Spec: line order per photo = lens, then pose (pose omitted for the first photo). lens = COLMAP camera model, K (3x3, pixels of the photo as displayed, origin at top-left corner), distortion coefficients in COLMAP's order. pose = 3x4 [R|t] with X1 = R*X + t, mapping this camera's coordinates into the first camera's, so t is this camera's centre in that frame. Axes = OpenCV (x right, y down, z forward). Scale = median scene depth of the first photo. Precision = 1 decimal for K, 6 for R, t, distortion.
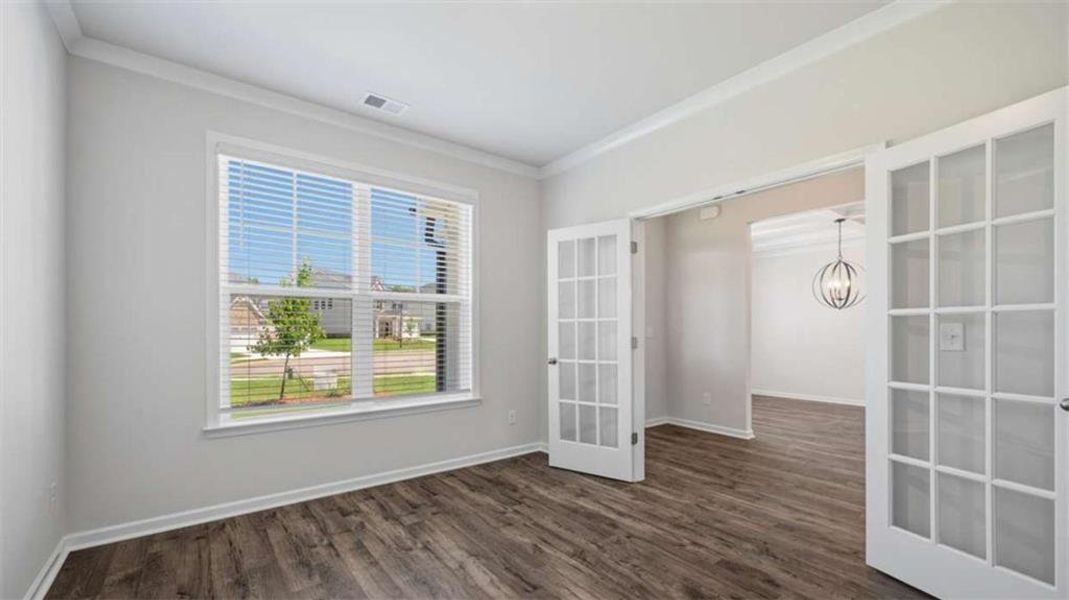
lens RADIAL K [[436.8, 0, 501.6], [0, 436.8, 339.4], [0, 0, 1]] dist [0.007279, 0.000808]
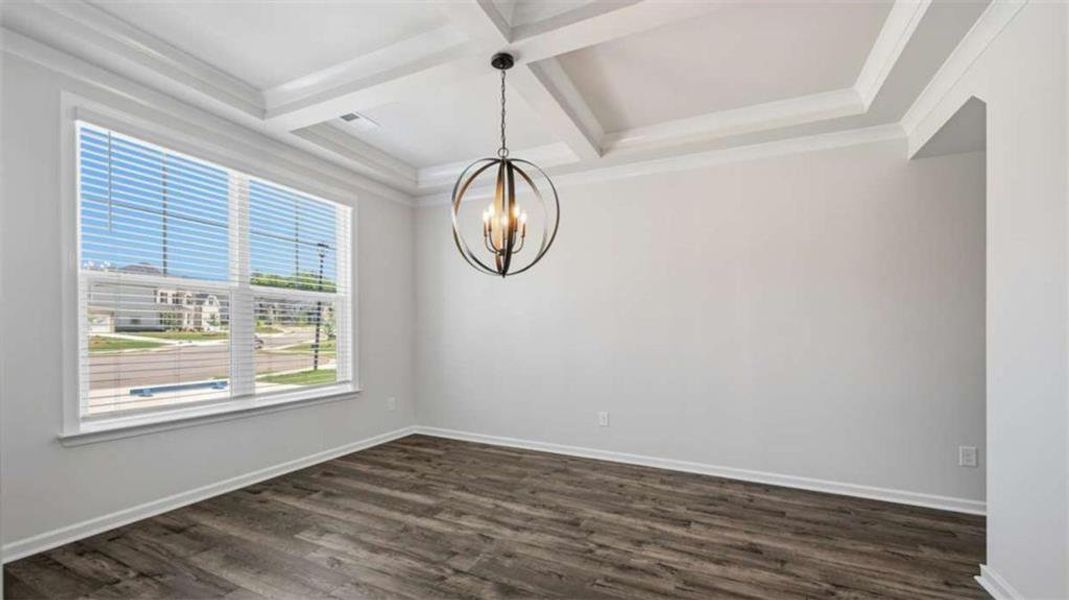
lens RADIAL K [[436.8, 0, 521.0], [0, 436.8, 339.6], [0, 0, 1]] dist [0.007279, 0.000808]
pose [[0.888848, -0.004075, 0.458184, -0.211947], [0.000457, 0.999968, 0.008007, 0.004539], [-0.458202, -0.006908, 0.888821, -0.146890]]
